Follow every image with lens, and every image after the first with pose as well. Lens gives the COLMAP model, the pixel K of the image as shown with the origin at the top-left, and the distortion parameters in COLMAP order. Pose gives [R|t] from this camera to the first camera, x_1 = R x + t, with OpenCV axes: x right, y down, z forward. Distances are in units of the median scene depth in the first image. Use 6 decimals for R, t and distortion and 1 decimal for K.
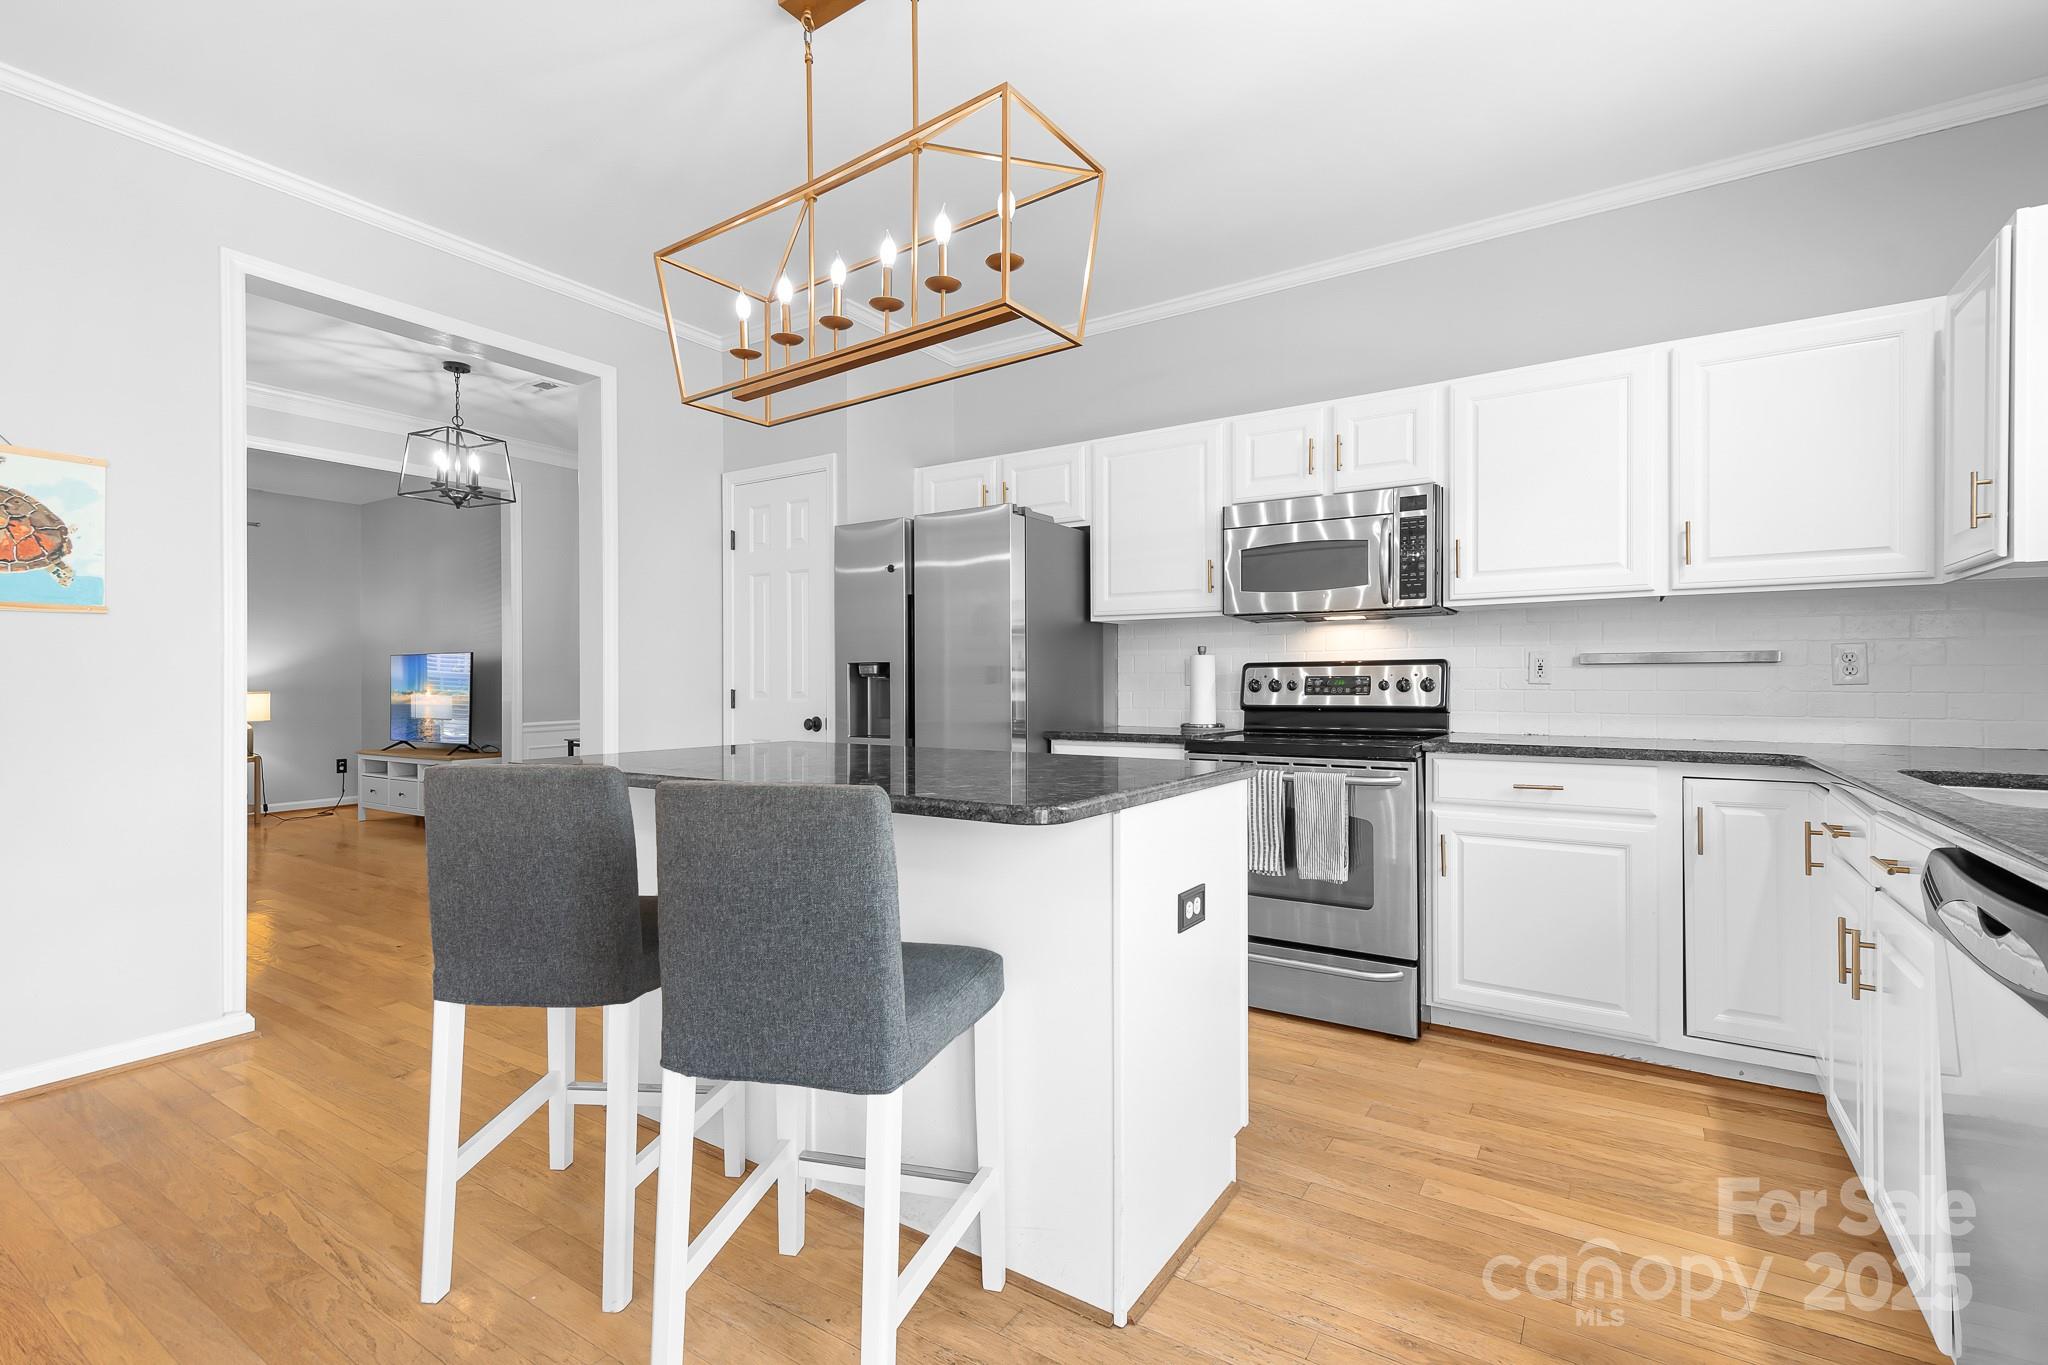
lens RADIAL K [[926.2, 0, 1023.8], [0, 926.2, 687.2], [0, 0, 1]] dist [-0.000272, 0.002599]
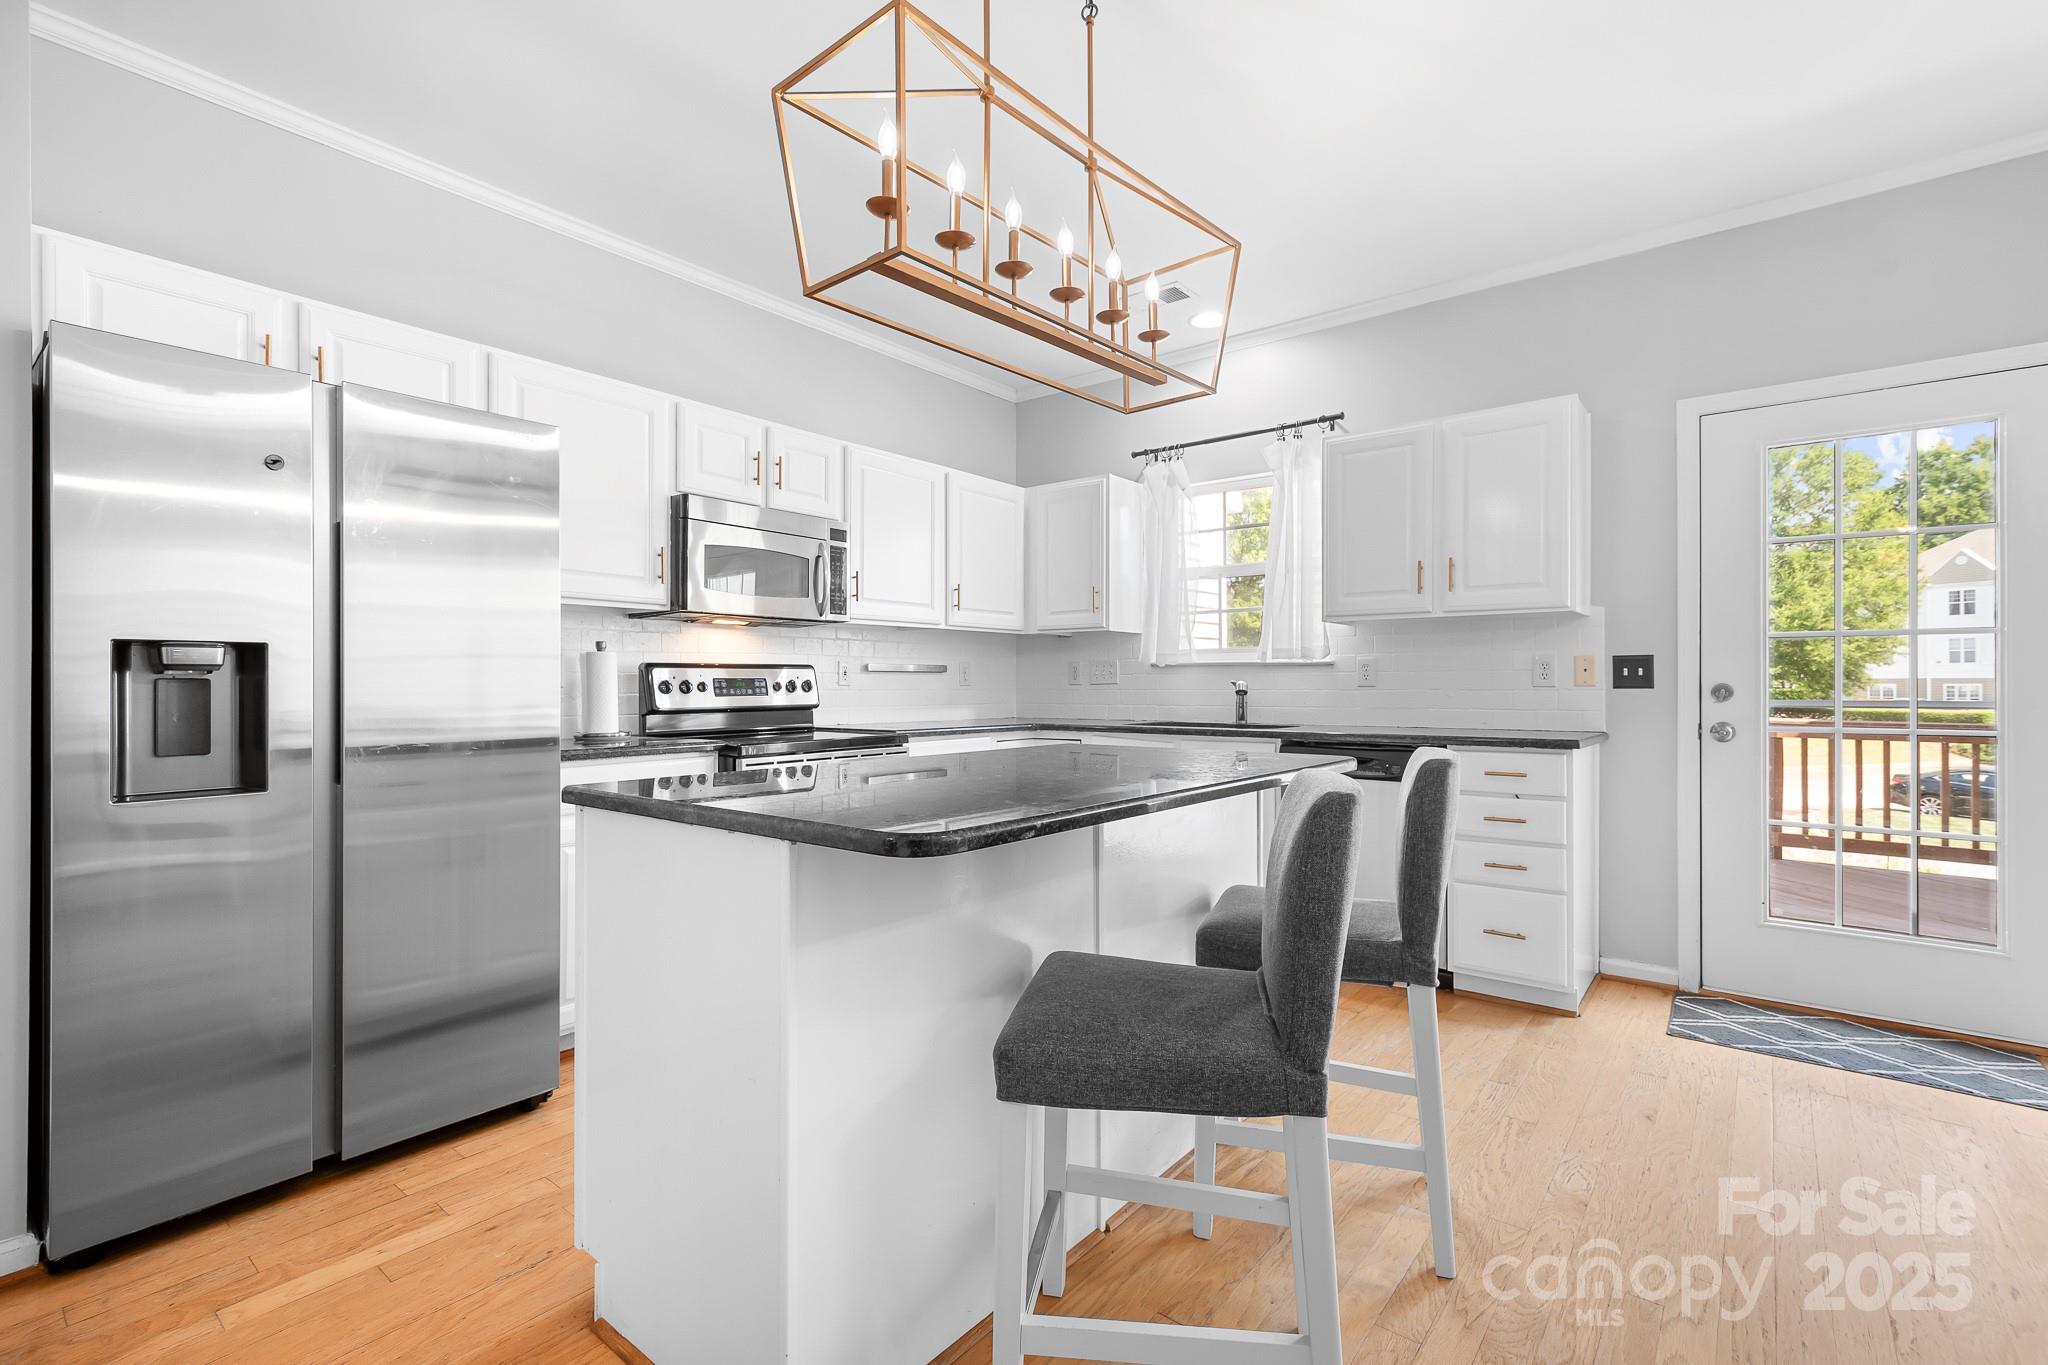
lens RADIAL K [[926.2, 0, 1021.0], [0, 926.2, 674.0], [0, 0, 1]] dist [-0.000272, 0.002599]
pose [[0.109599, 0.013552, 0.993883, -0.702780], [0.004047, 0.999893, -0.014080, -0.000117], [-0.993968, 0.005566, 0.109532, 0.590135]]
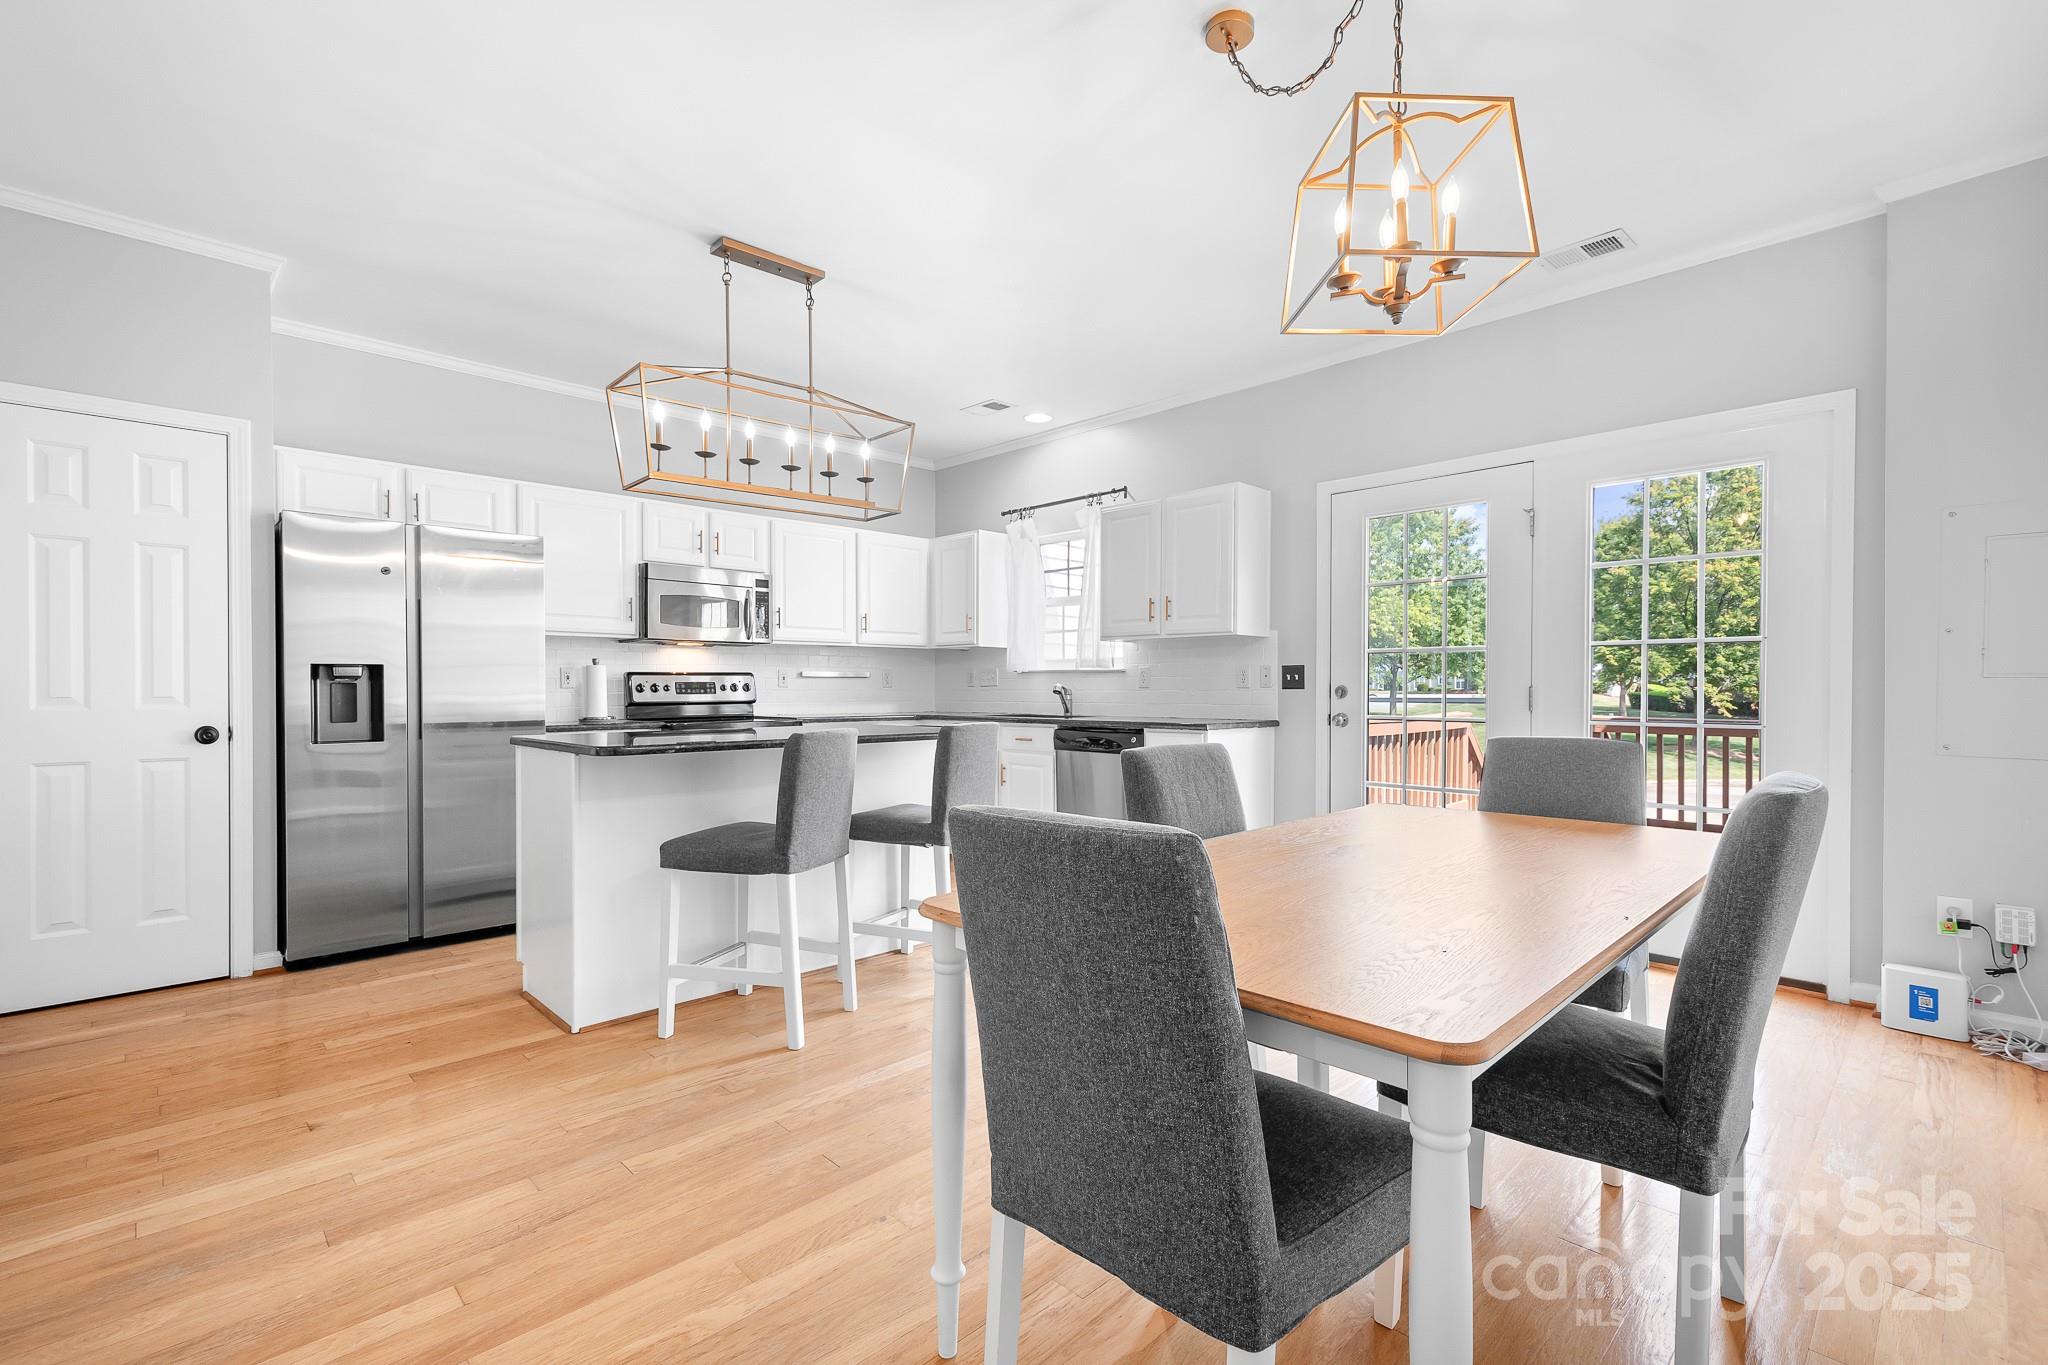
lens RADIAL K [[926.2, 0, 1028.1], [0, 926.2, 685.5], [0, 0, 1]] dist [-0.000272, 0.002599]
pose [[0.229478, 0.003938, 0.973306, -1.094049], [0.003802, 0.999981, -0.004942, 0.004122], [-0.973307, 0.004835, 0.229458, 0.100631]]
